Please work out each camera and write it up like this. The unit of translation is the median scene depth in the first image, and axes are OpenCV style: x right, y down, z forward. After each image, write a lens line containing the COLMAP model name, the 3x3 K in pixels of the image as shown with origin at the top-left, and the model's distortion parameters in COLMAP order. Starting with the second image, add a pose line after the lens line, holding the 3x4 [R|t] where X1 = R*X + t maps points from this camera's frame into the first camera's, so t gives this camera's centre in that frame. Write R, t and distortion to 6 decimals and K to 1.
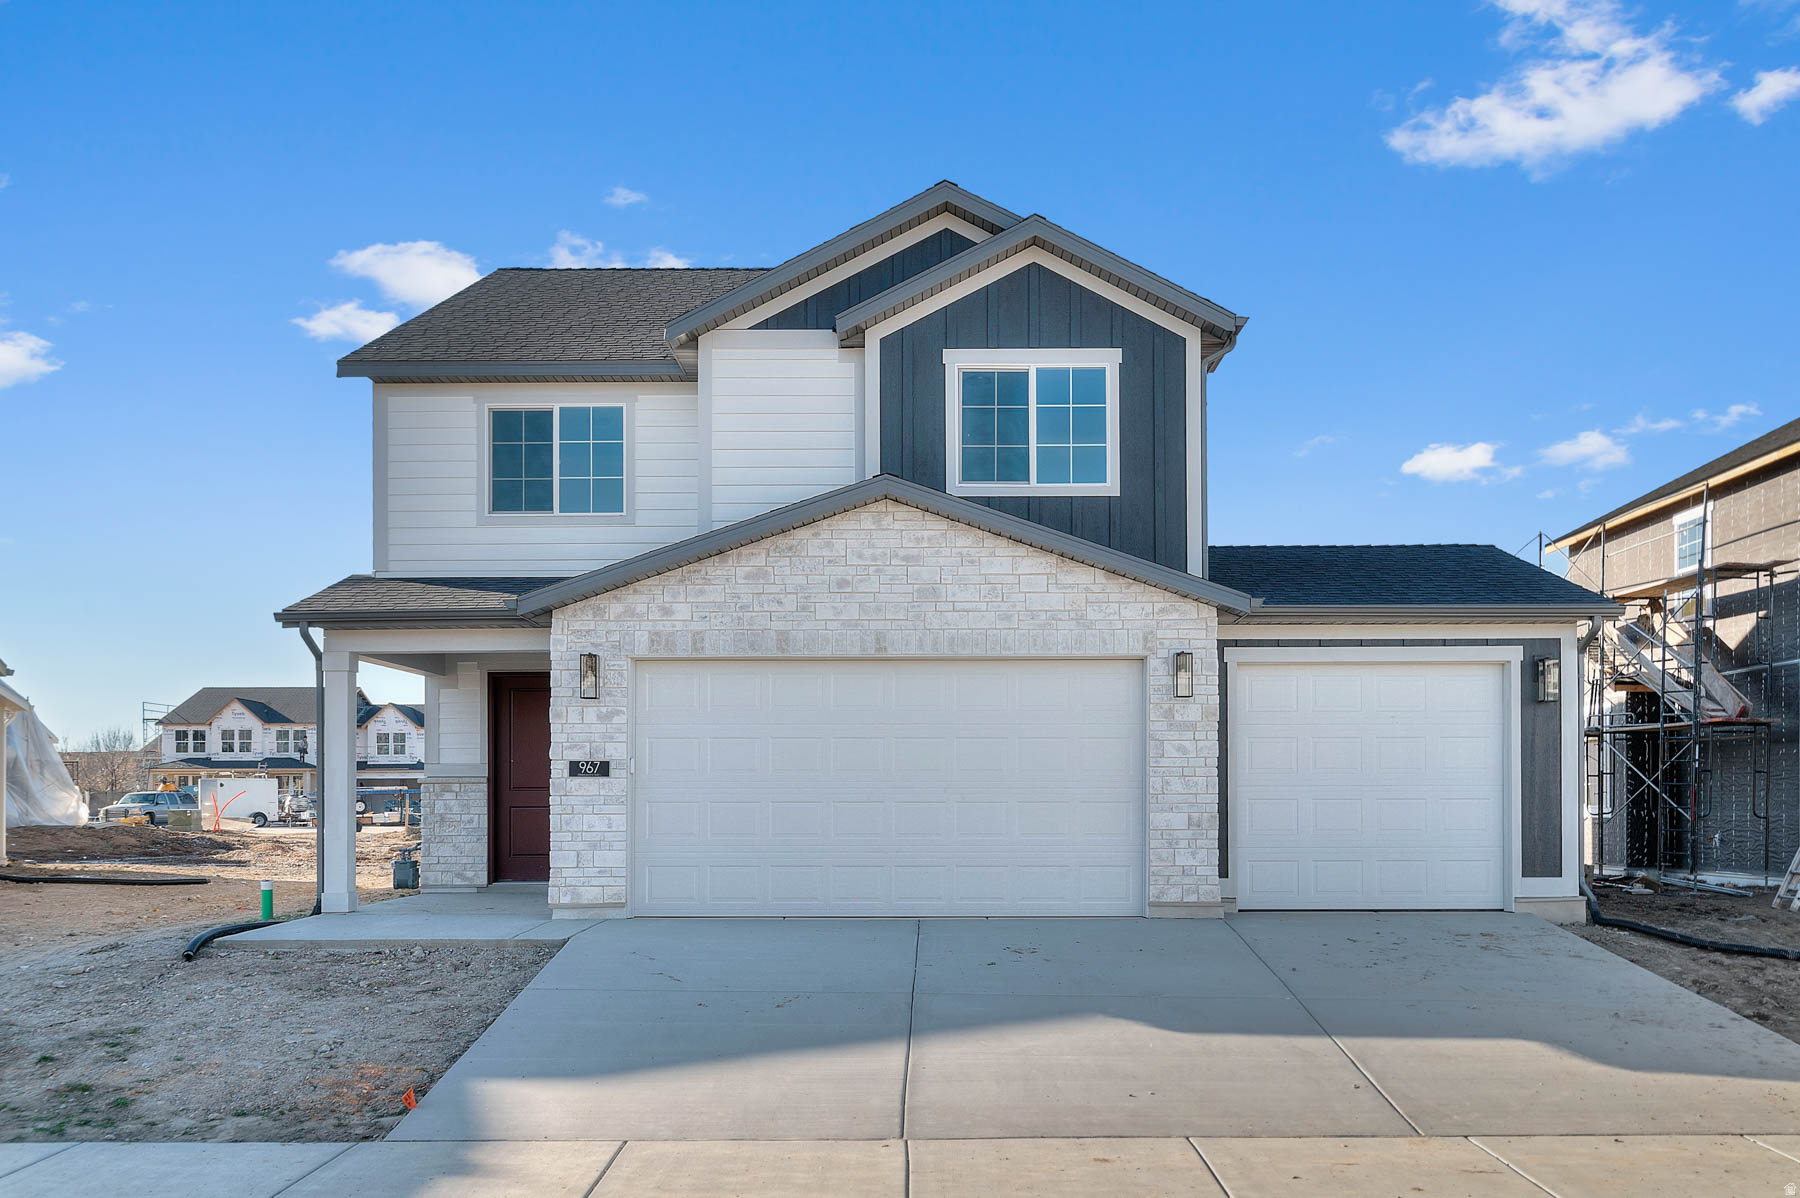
lens RADIAL K [[1539.5, 0, 900.0], [0, 1539.5, 599.0], [0, 0, 1]] dist [0.000554, 0.000200]
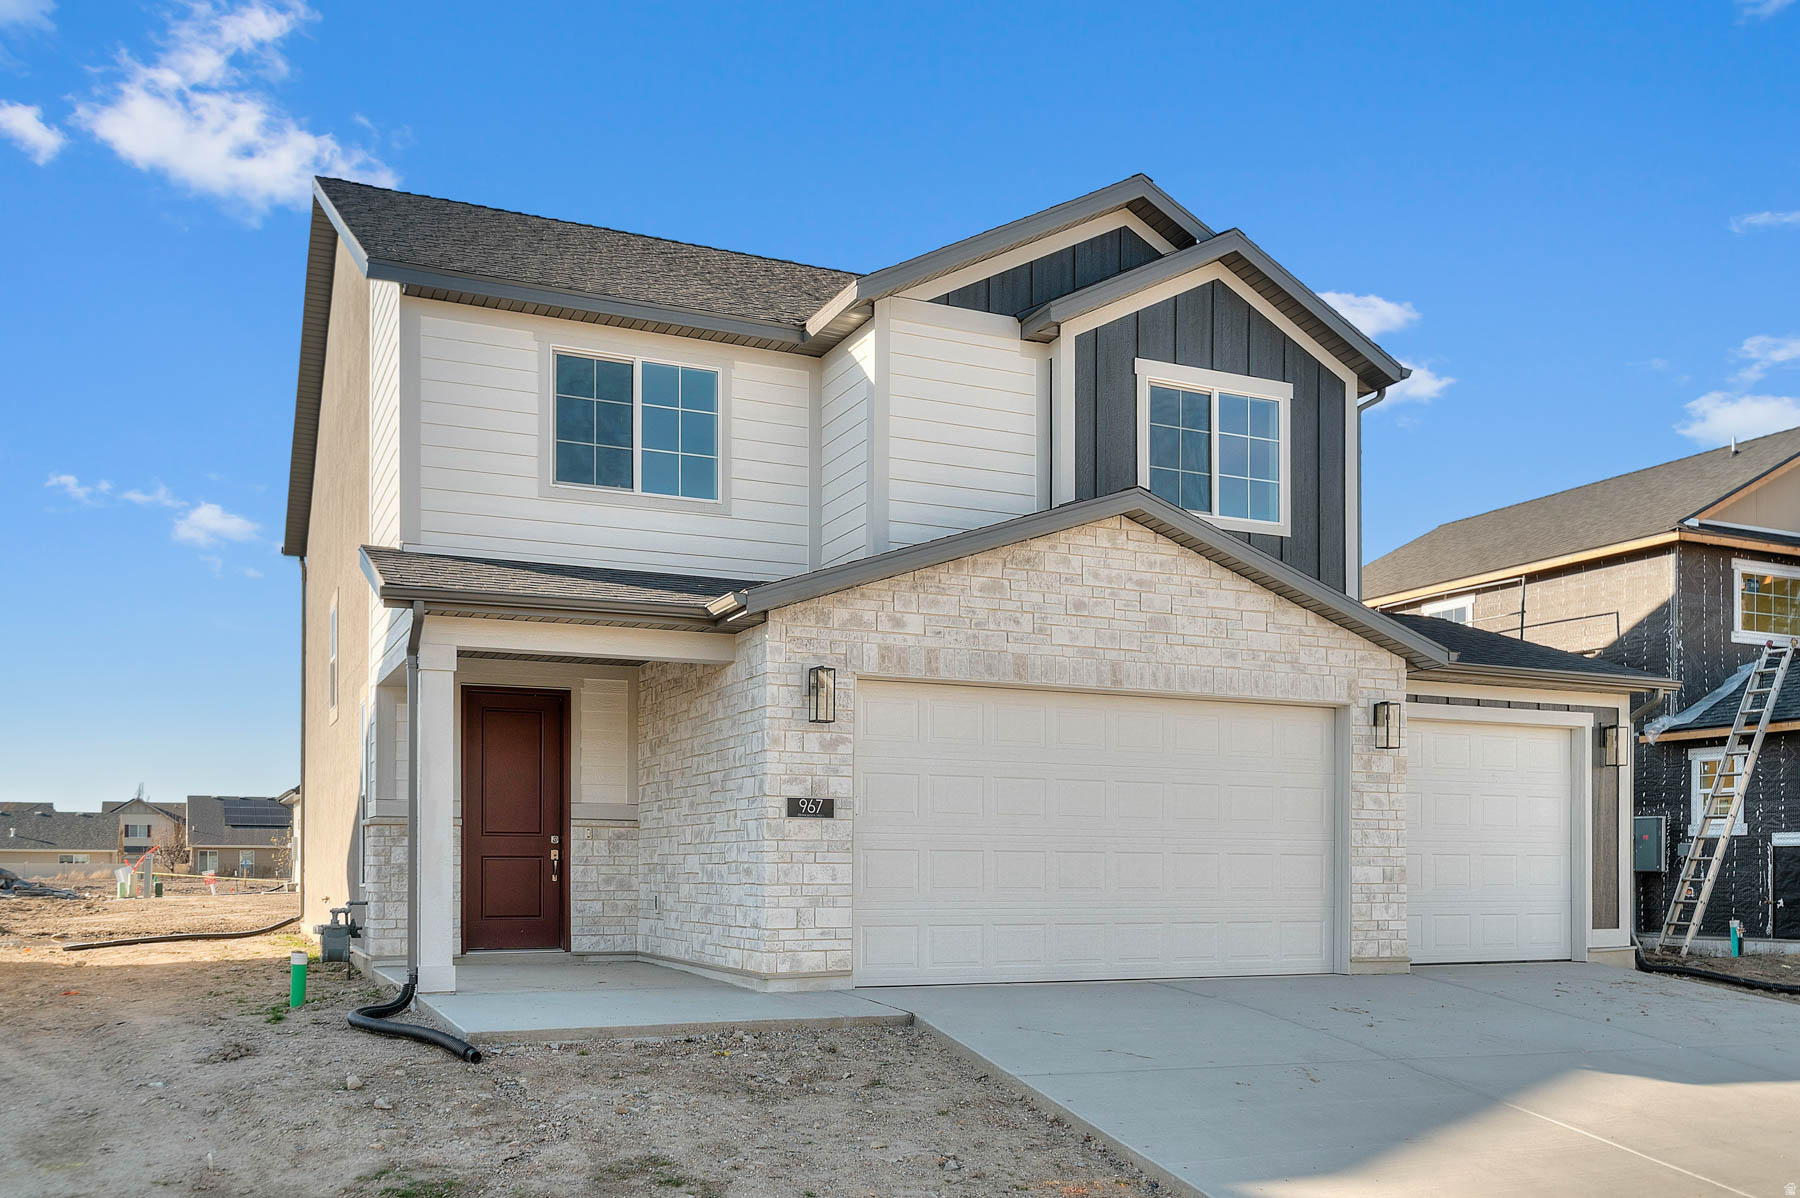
lens RADIAL K [[1574.5, 0, 900.1], [0, 1574.5, 683.8], [0, 0, 1]] dist [0.001442, -0.000281]
pose [[0.903414, 0.056007, 0.425095, -0.510401], [-0.062379, 0.998052, 0.001074, 0.040184], [-0.424207, -0.027487, 0.905148, 0.222322]]
